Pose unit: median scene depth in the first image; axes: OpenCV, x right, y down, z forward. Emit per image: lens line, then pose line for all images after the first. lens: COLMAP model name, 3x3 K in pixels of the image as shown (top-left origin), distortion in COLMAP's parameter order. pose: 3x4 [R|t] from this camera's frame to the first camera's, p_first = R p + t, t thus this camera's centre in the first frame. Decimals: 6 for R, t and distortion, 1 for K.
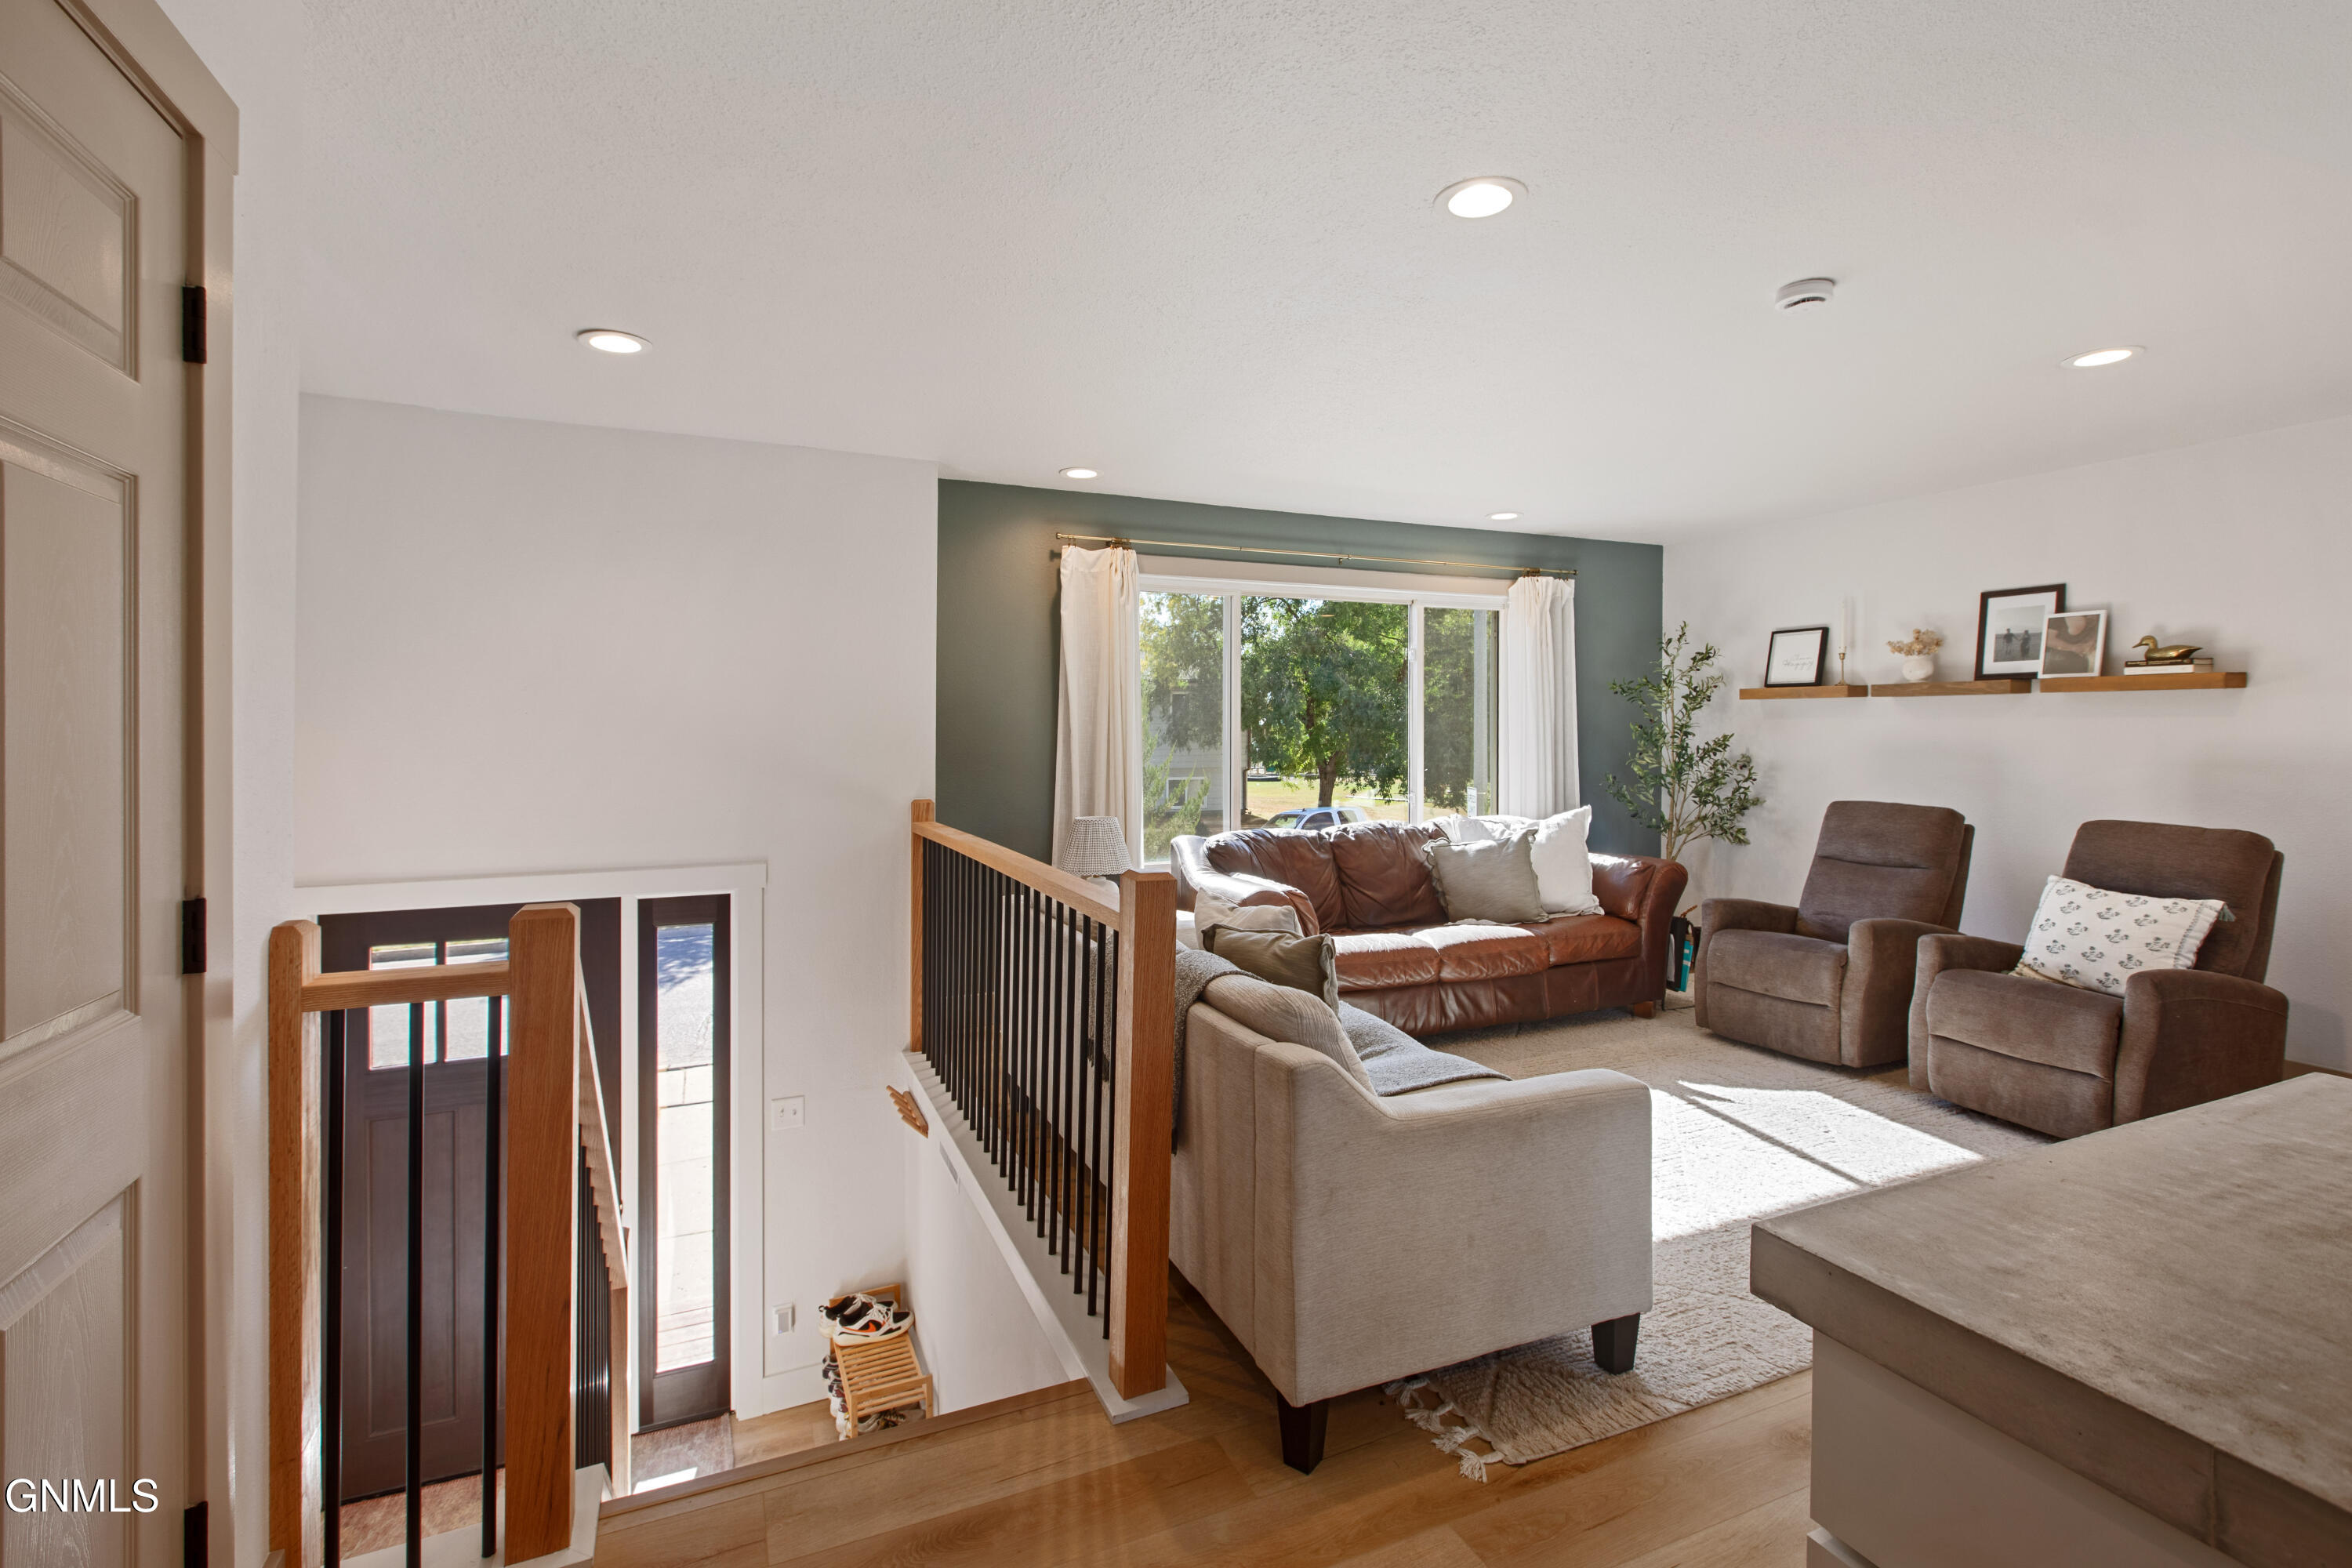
lens RADIAL K [[1085.6, 0, 1195.8], [0, 1085.6, 710.6], [0, 0, 1]] dist [0.002698, 0.000357]
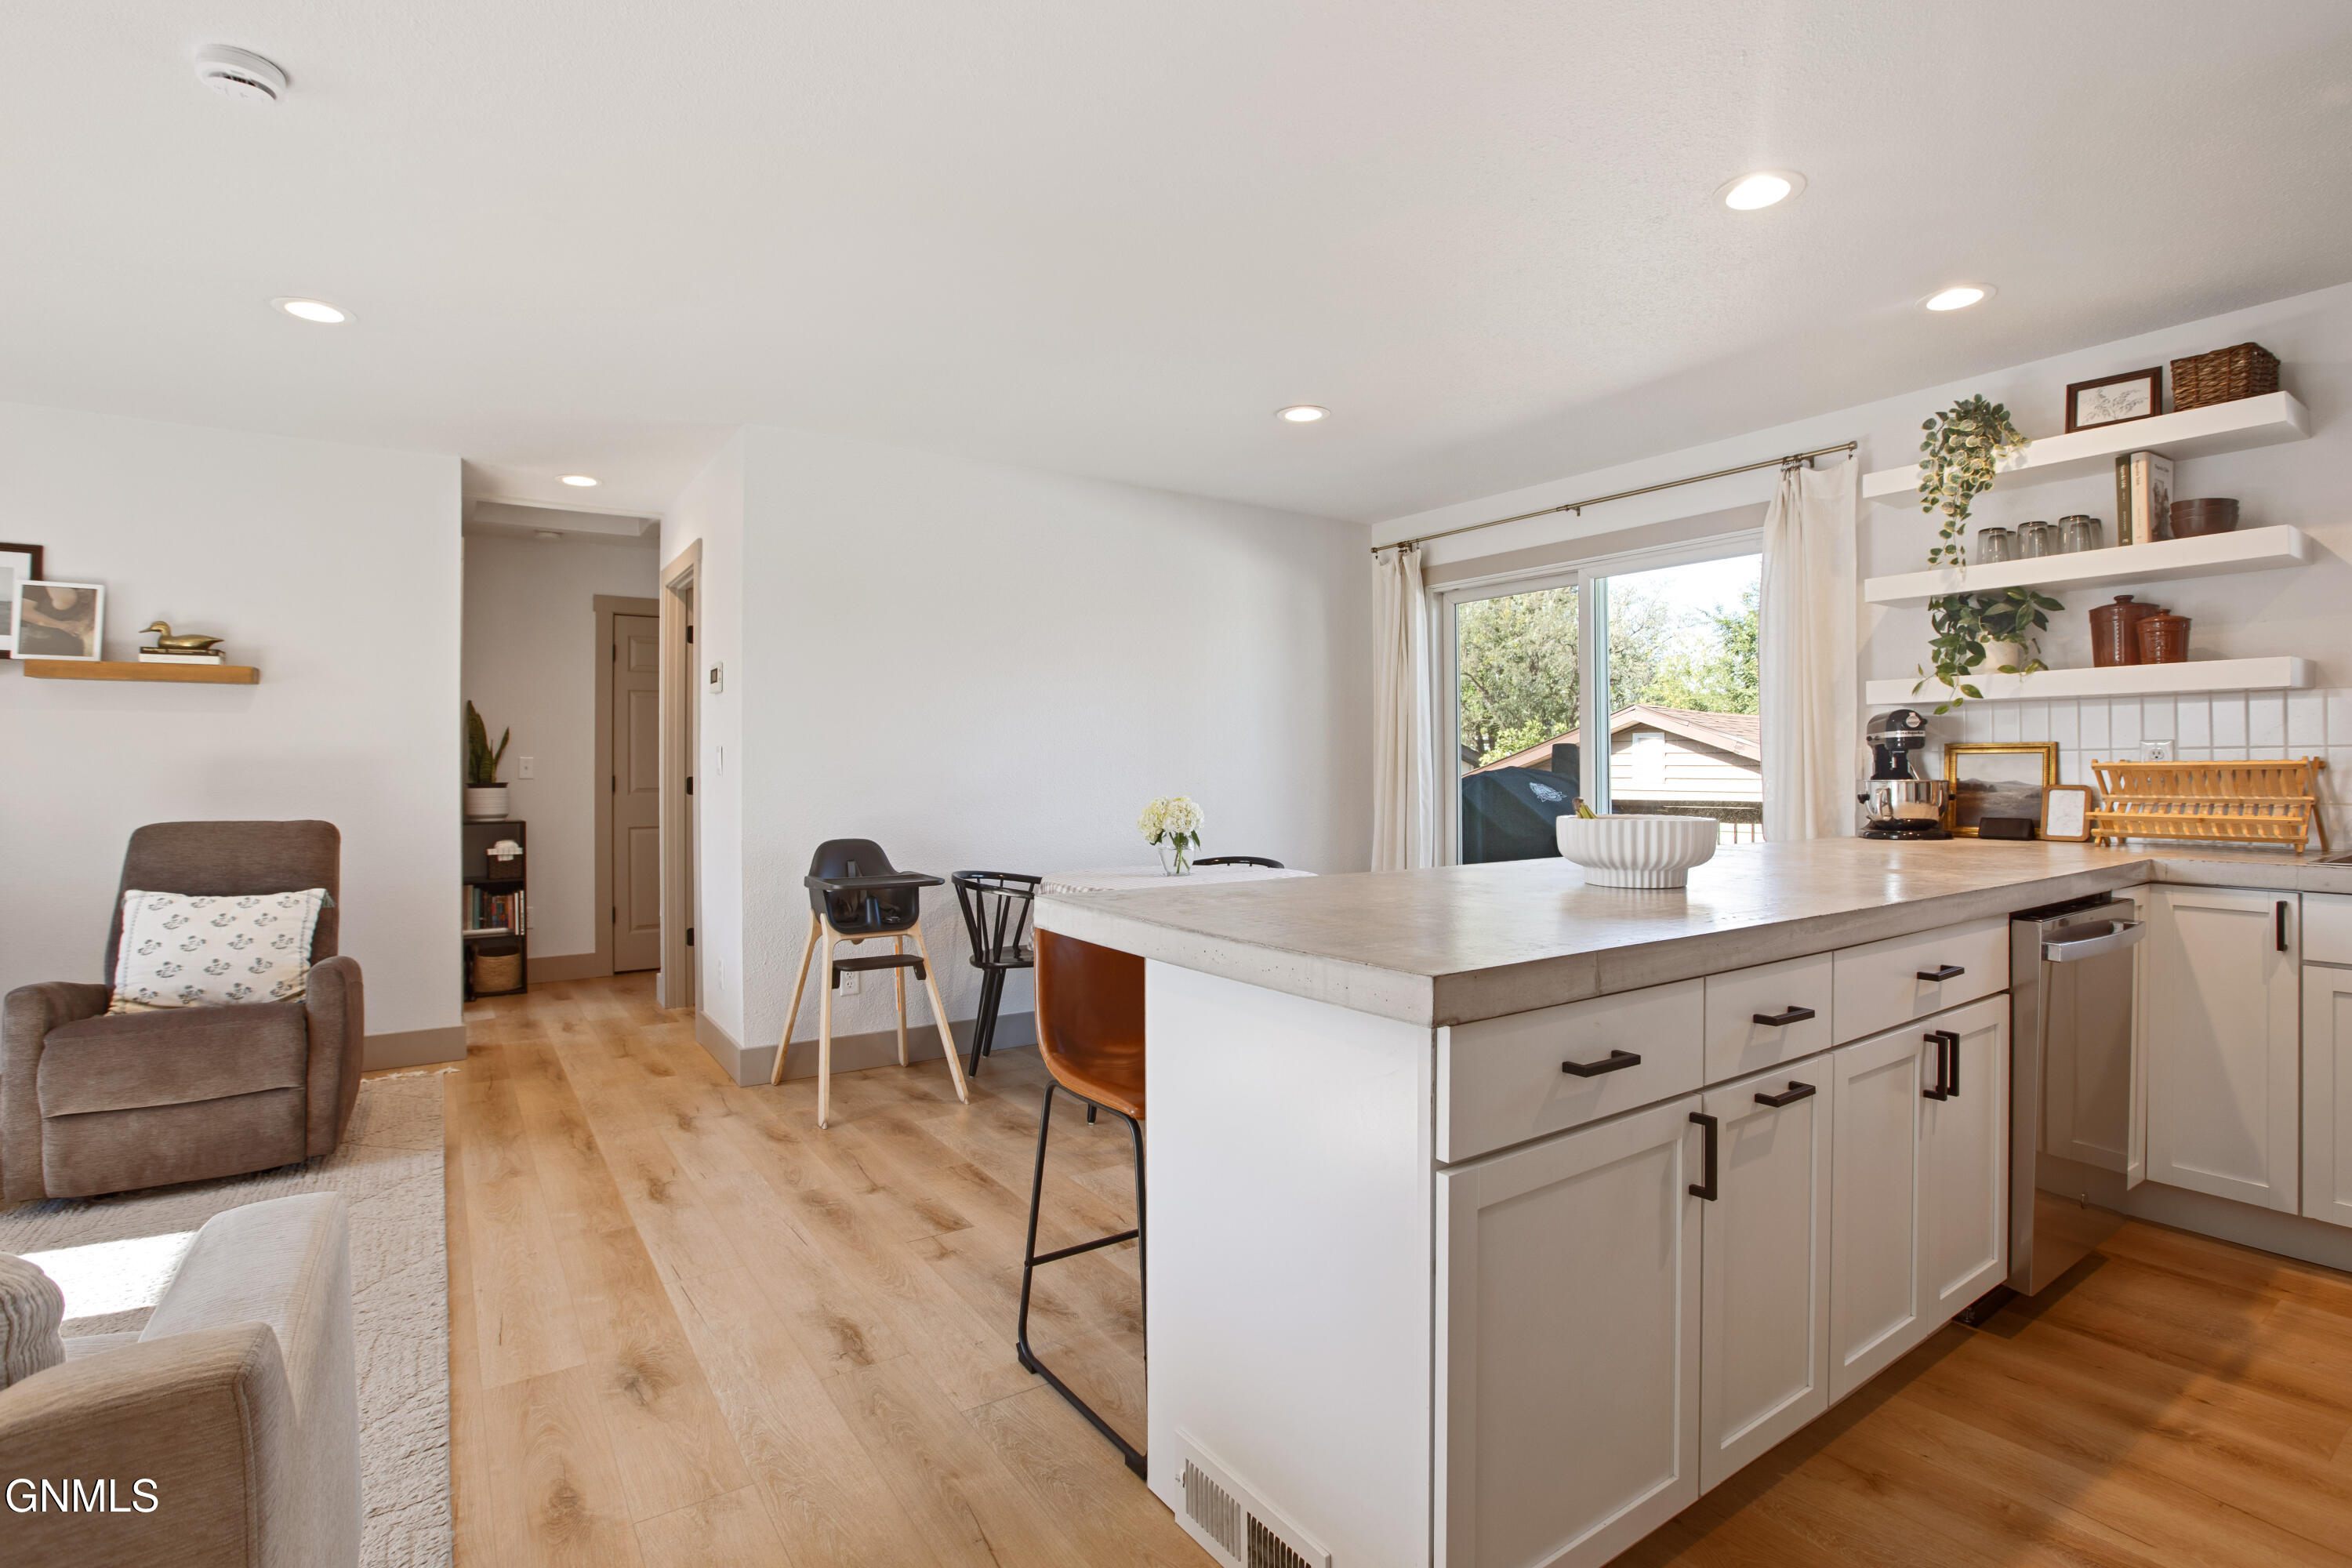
lens RADIAL K [[1112.4, 0, 1176.0], [0, 1112.4, 758.9], [0, 0, 1]] dist [-0.054857, 0.021382]
pose [[-0.176293, 0.007560, 0.984309, -0.160434], [-0.005743, 0.999946, -0.008709, 0.051355], [-0.984321, -0.007188, -0.176240, 0.347138]]
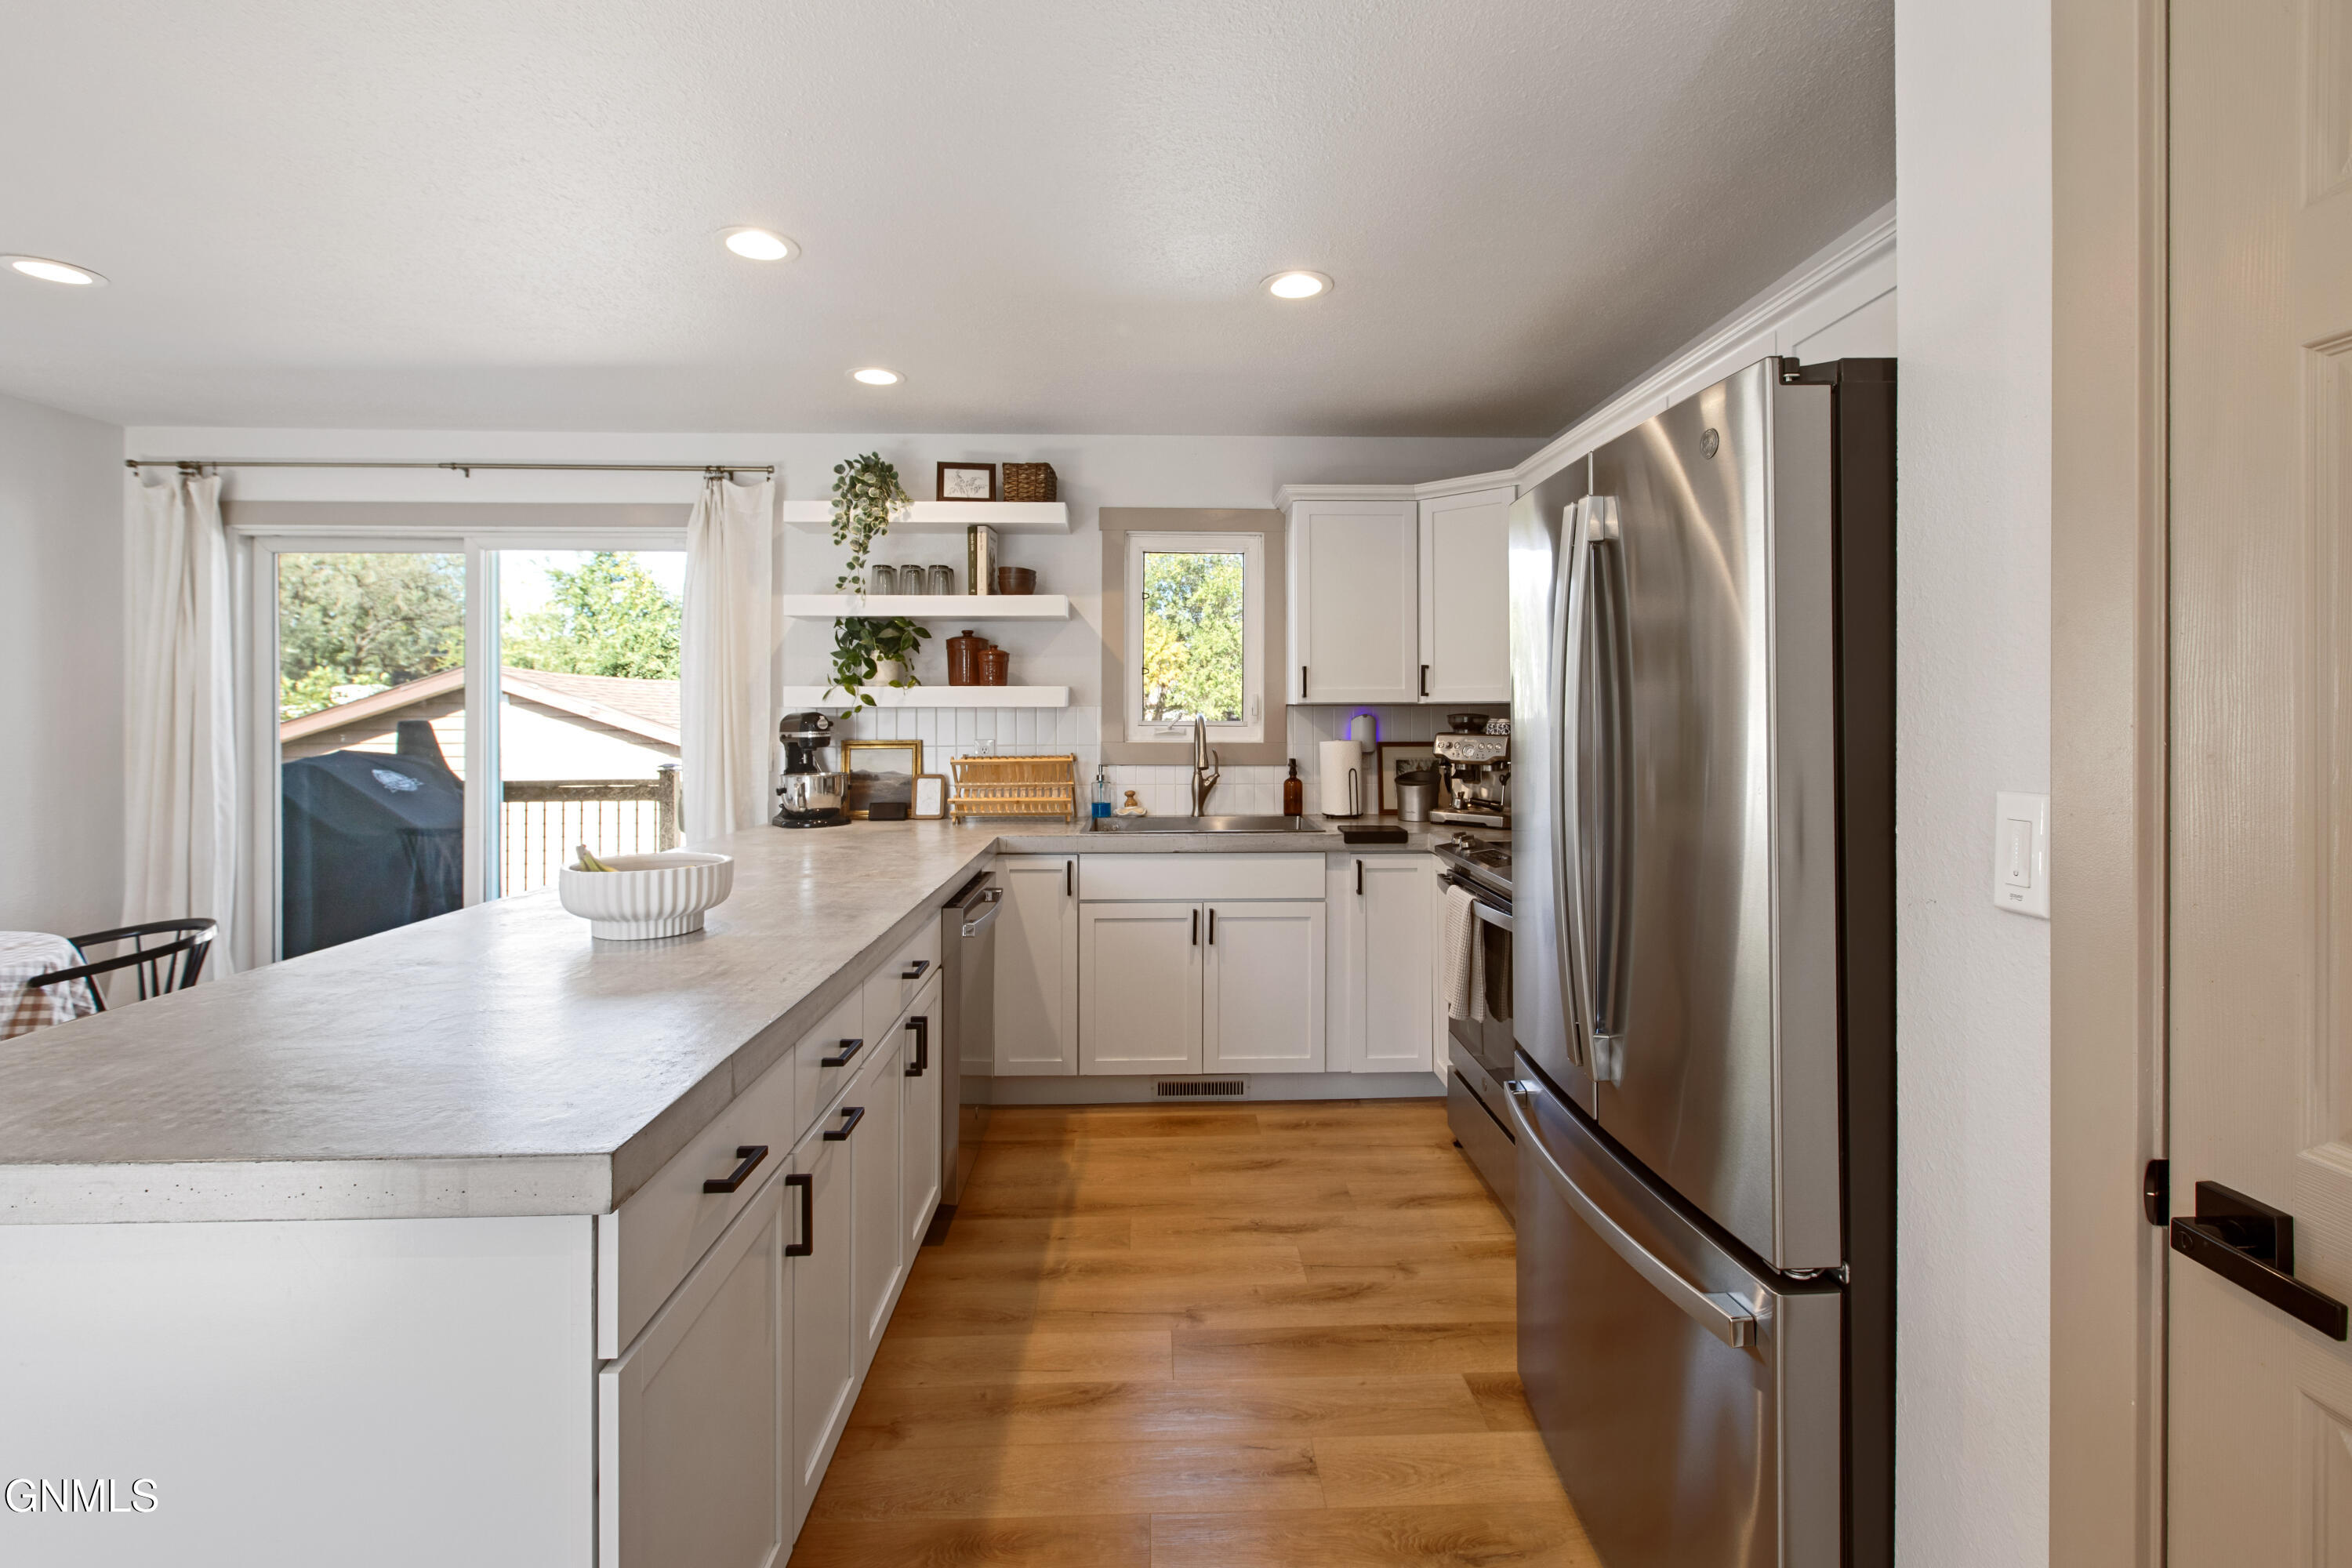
lens RADIAL K [[1085.6, 0, 1195.8], [0, 1085.6, 710.6], [0, 0, 1]] dist [0.002698, 0.000357]
pose [[-0.927250, 0.001314, 0.374440, -0.099966], [-0.001278, 0.999977, -0.006672, 0.004397], [-0.374440, -0.006665, -0.927227, 0.411931]]
